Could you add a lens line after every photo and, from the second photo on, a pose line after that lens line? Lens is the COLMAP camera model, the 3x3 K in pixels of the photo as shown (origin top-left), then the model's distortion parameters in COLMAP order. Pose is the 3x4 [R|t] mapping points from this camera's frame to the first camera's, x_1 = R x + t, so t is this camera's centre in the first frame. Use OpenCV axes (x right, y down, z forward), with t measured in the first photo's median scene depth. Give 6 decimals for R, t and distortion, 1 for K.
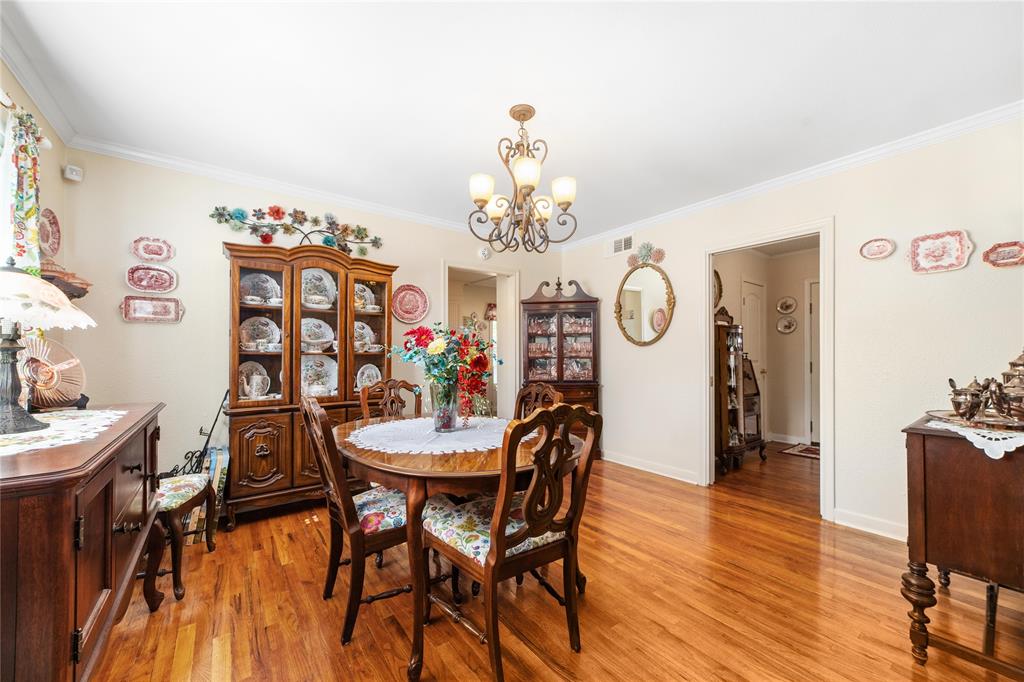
lens RADIAL K [[389.8, 0, 513.6], [0, 389.8, 346.4], [0, 0, 1]] dist [0.000704, 0.000455]
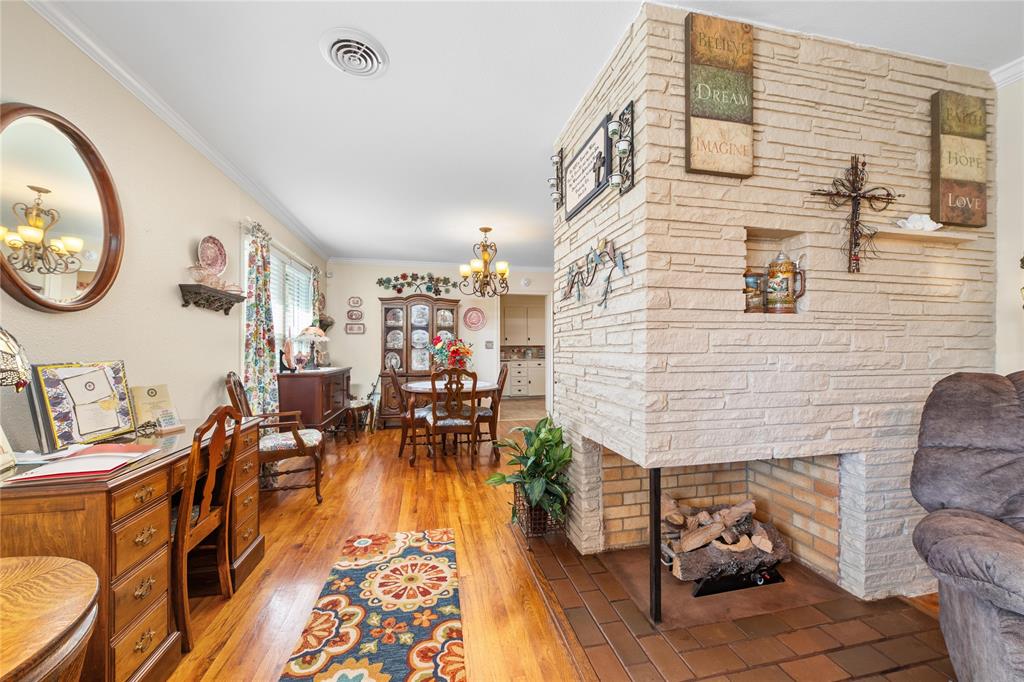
lens RADIAL K [[389.8, 0, 513.4], [0, 389.8, 347.8], [0, 0, 1]] dist [0.000704, 0.000455]
pose [[0.902279, -0.001392, -0.431151, 0.801295], [0.011055, 0.999741, 0.019906, -0.016940], [0.431011, -0.022727, 0.902060, -0.595840]]
